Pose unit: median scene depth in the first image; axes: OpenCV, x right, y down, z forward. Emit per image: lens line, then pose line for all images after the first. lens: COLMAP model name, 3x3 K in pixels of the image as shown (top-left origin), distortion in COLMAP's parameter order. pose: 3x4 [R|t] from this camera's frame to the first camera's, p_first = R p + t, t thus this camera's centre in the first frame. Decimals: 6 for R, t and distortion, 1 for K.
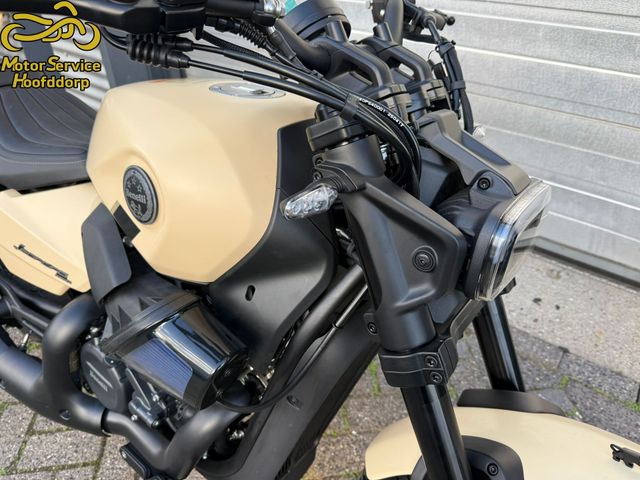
lens RADIAL K [[436.5, 0, 320.0], [0, 436.5, 240.0], [0, 0, 1]] dist [0.005901, -0.002753]
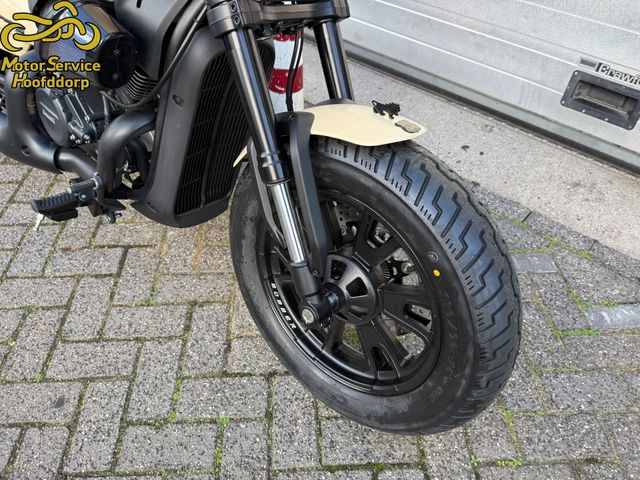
lens RADIAL K [[446.5, 0, 332.5], [0, 446.5, 243.6], [0, 0, 1]] dist [0.007783, -0.003931]
pose [[0.996604, 0.079658, -0.020842, 0.220204], [-0.075995, 0.987291, 0.139573, 0.267143], [0.031695, -0.137515, 0.989992, -0.182112]]
